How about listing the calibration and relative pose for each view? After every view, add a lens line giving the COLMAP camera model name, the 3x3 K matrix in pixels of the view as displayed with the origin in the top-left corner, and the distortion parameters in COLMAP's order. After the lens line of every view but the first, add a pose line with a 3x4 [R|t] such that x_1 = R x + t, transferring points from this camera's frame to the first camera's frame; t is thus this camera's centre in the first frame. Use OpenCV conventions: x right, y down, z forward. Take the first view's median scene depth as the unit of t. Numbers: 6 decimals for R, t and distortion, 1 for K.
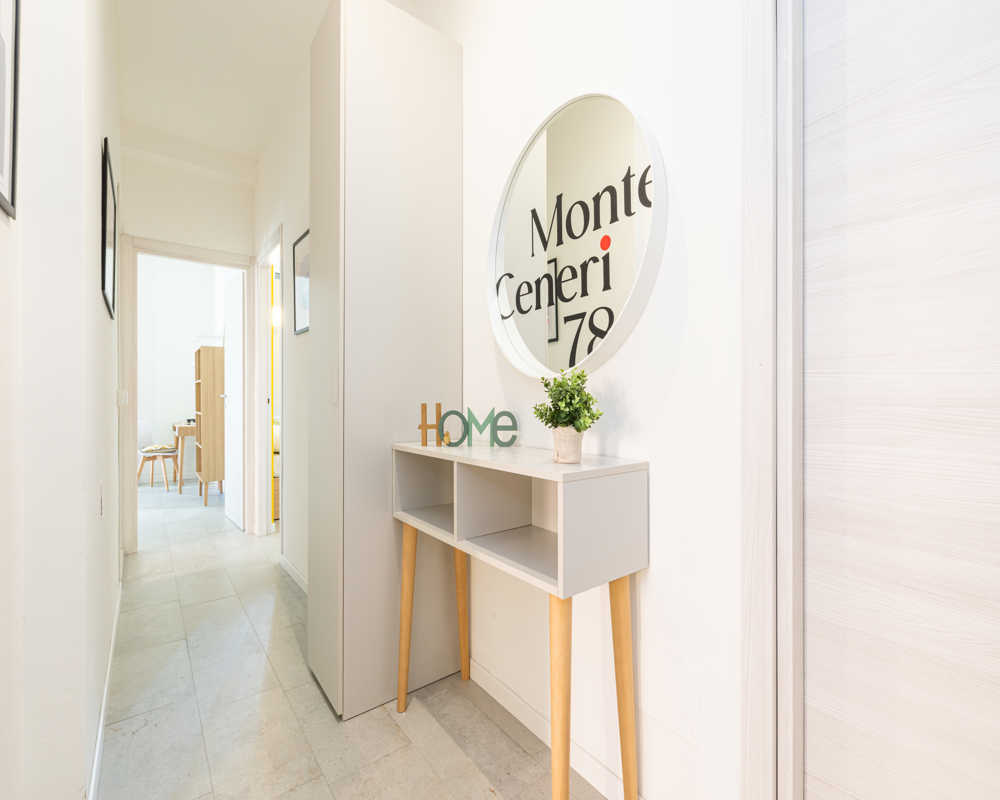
lens RADIAL K [[453.8, 0, 502.5], [0, 453.8, 397.5], [0, 0, 1]] dist [-0.001237, 0.000268]
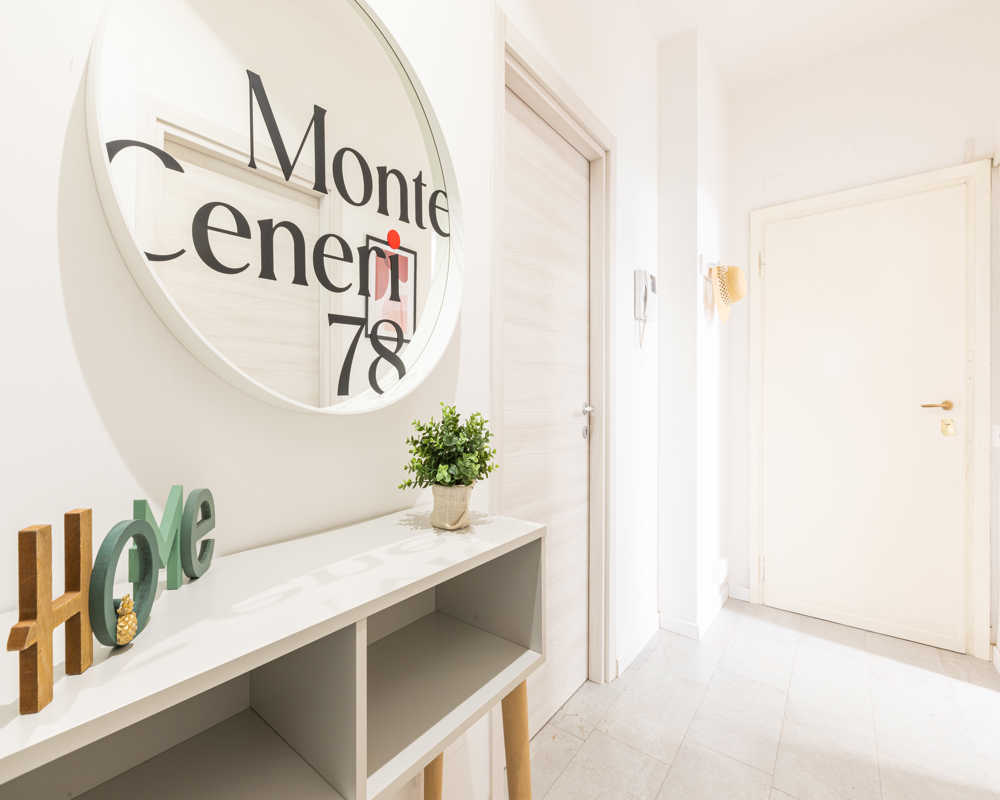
lens RADIAL K [[449.3, 0, 476.0], [0, 449.3, 399.1], [0, 0, 1]] dist [0.000317, 0.000167]
pose [[-0.218663, 0.000592, 0.975800, -0.497991], [-0.003285, 0.999994, -0.001343, -0.059043], [-0.975795, -0.003499, -0.218660, 0.918251]]
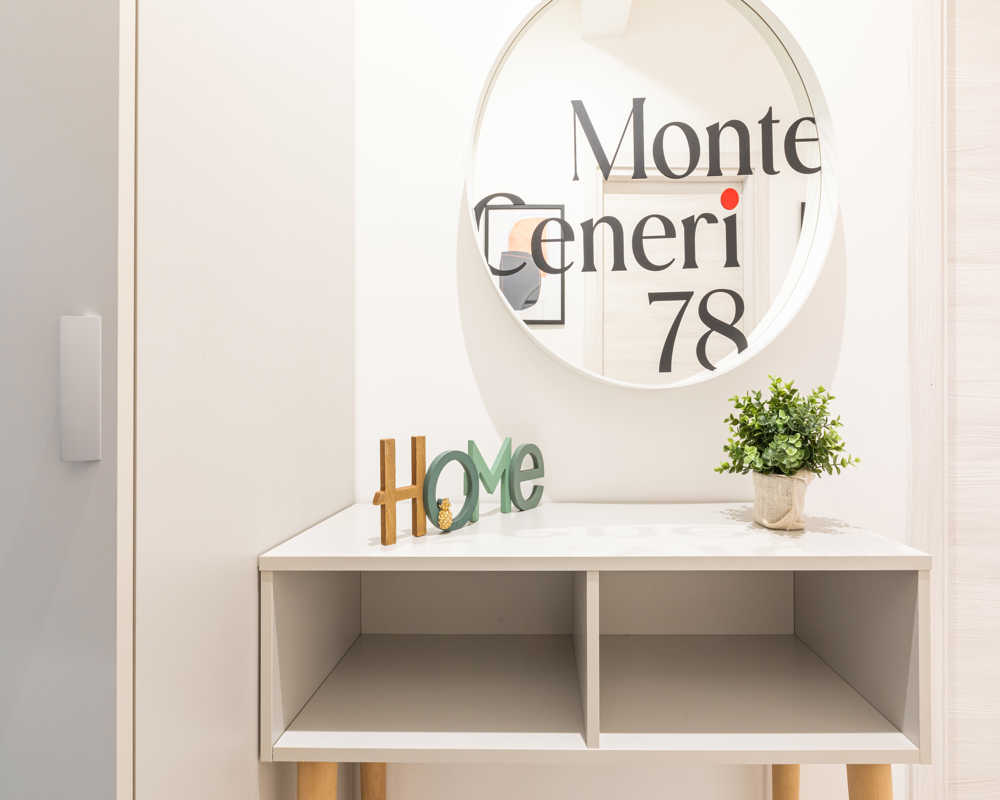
lens RADIAL K [[447.7, 0, 529.1], [0, 447.7, 400.5], [0, 0, 1]] dist [-0.003956, 0.000076]
pose [[0.619205, 0.002194, 0.785226, -0.454581], [-0.003902, 0.999992, 0.000283, -0.024538], [-0.785220, -0.003239, 0.619209, 0.725736]]
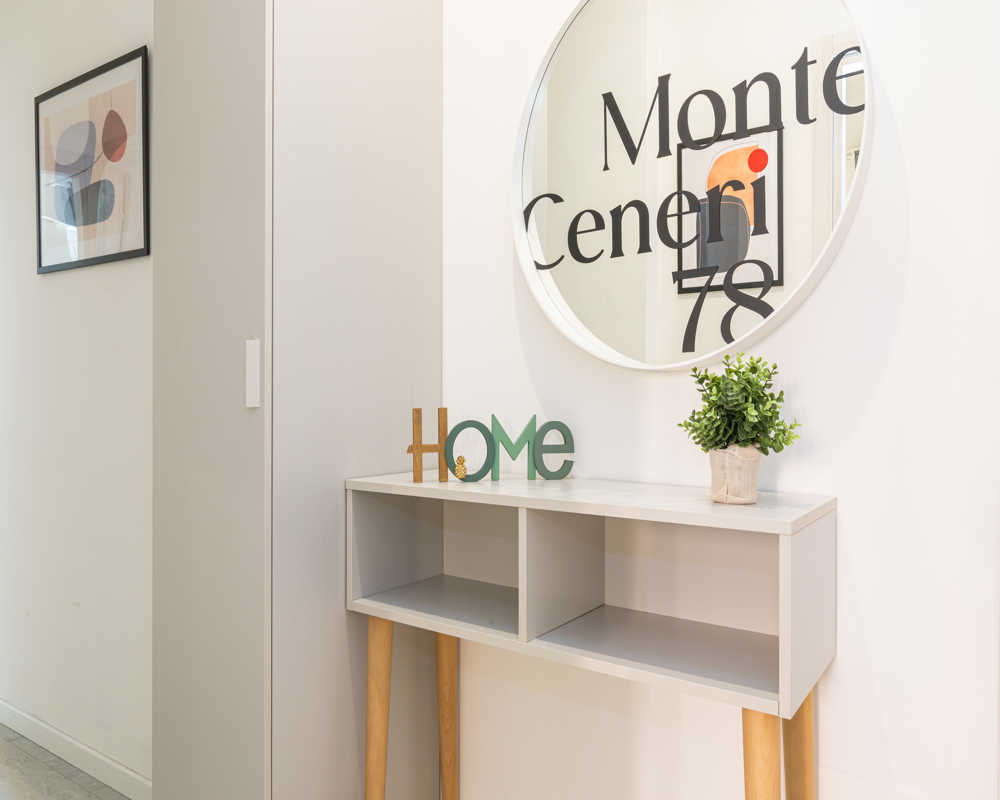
lens RADIAL K [[737.3, 0, 485.8], [0, 737.3, 401.5], [0, 0, 1]] dist [0.004847, -0.002106]
pose [[0.961409, 0.003359, 0.275103, -0.386272], [-0.005731, 0.999953, 0.007818, -0.003900], [-0.275064, -0.009092, 0.961383, 0.083597]]
